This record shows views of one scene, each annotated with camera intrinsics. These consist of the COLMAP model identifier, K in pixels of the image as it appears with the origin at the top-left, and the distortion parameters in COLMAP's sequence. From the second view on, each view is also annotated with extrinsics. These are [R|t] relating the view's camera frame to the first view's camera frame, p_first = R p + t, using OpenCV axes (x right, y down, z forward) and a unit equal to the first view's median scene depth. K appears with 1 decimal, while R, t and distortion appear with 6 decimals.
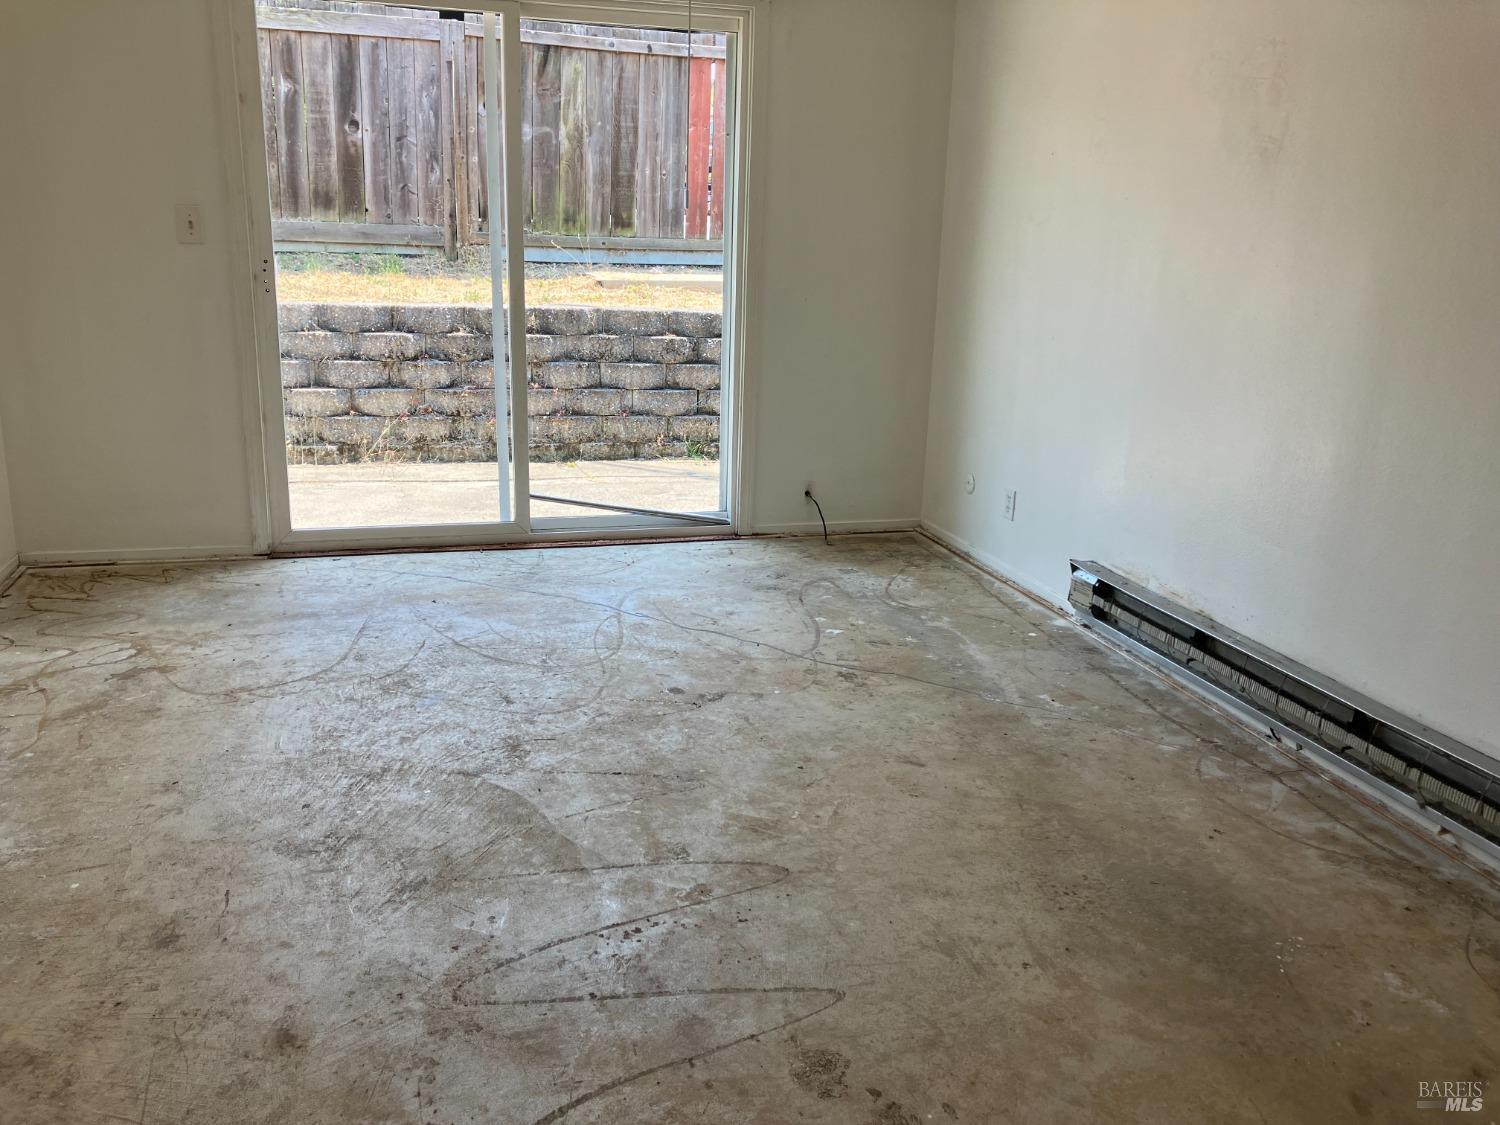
lens RADIAL K [[1232.2, 0, 742.9], [0, 1232.2, 553.3], [0, 0, 1]] dist [-0.005662, -0.008757]
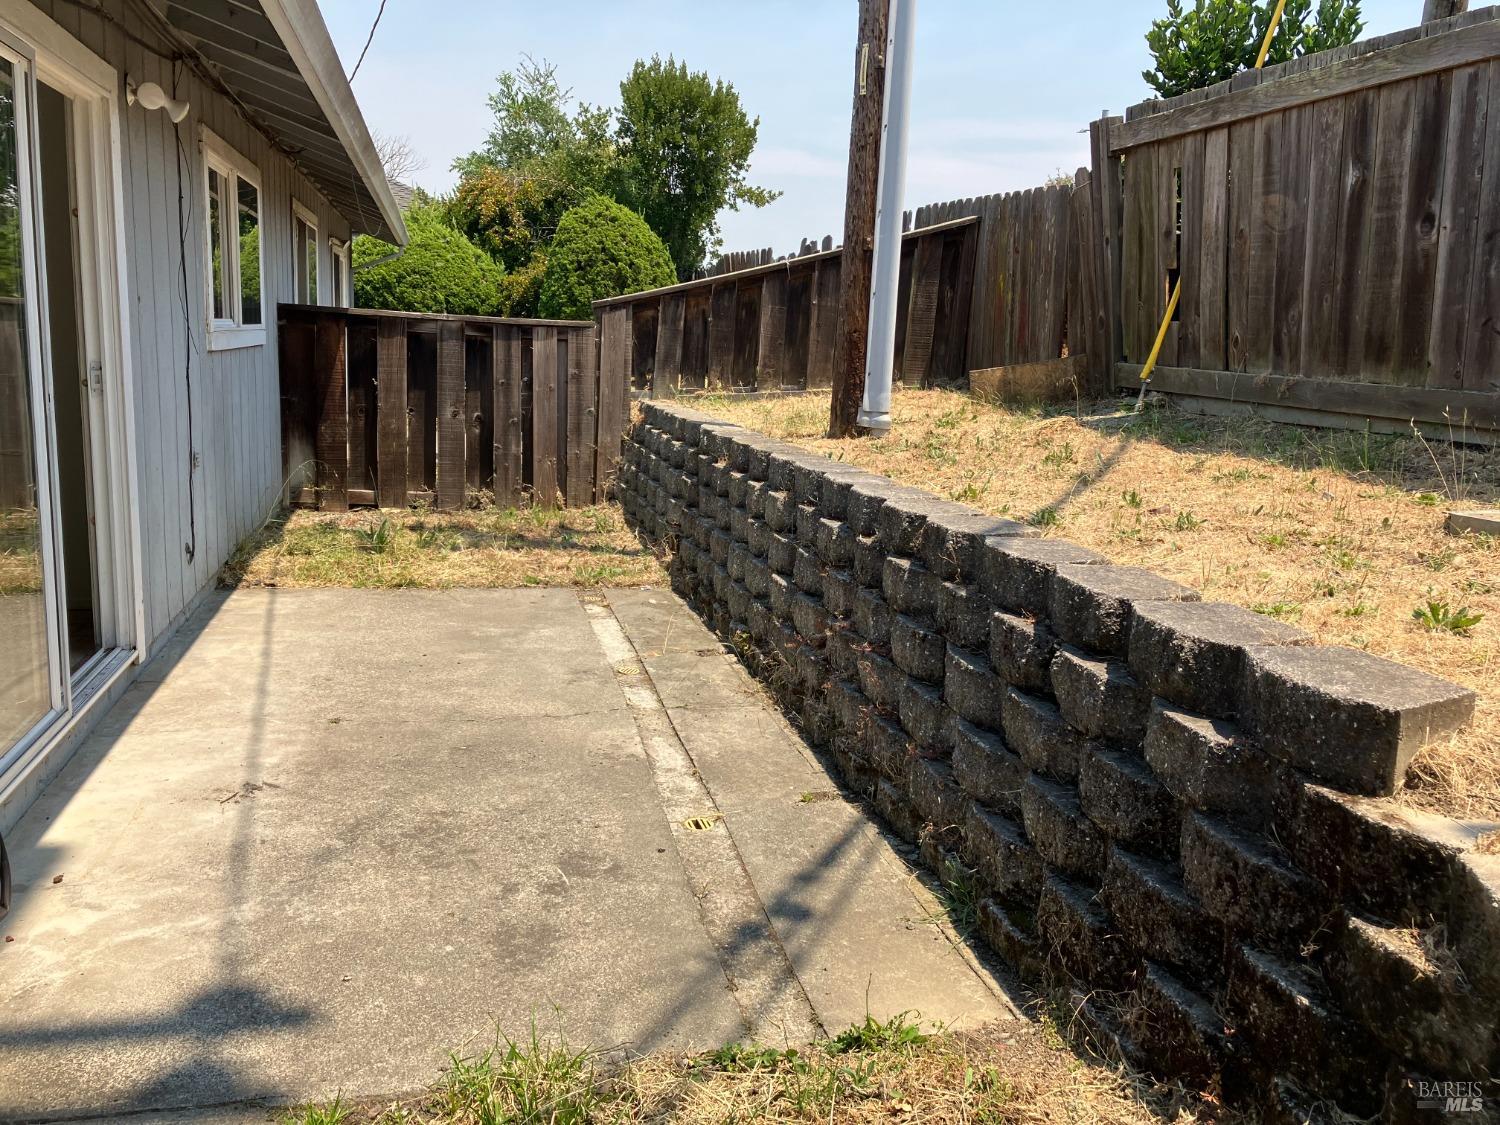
lens RADIAL K [[1232.2, 0, 742.9], [0, 1232.2, 553.3], [0, 0, 1]] dist [-0.005662, -0.008757]
pose [[-0.052572, 0.139387, -0.988842, 0.298081], [-0.293442, 0.944339, 0.148715, -0.191187], [0.954530, 0.297986, -0.008744, 0.742041]]
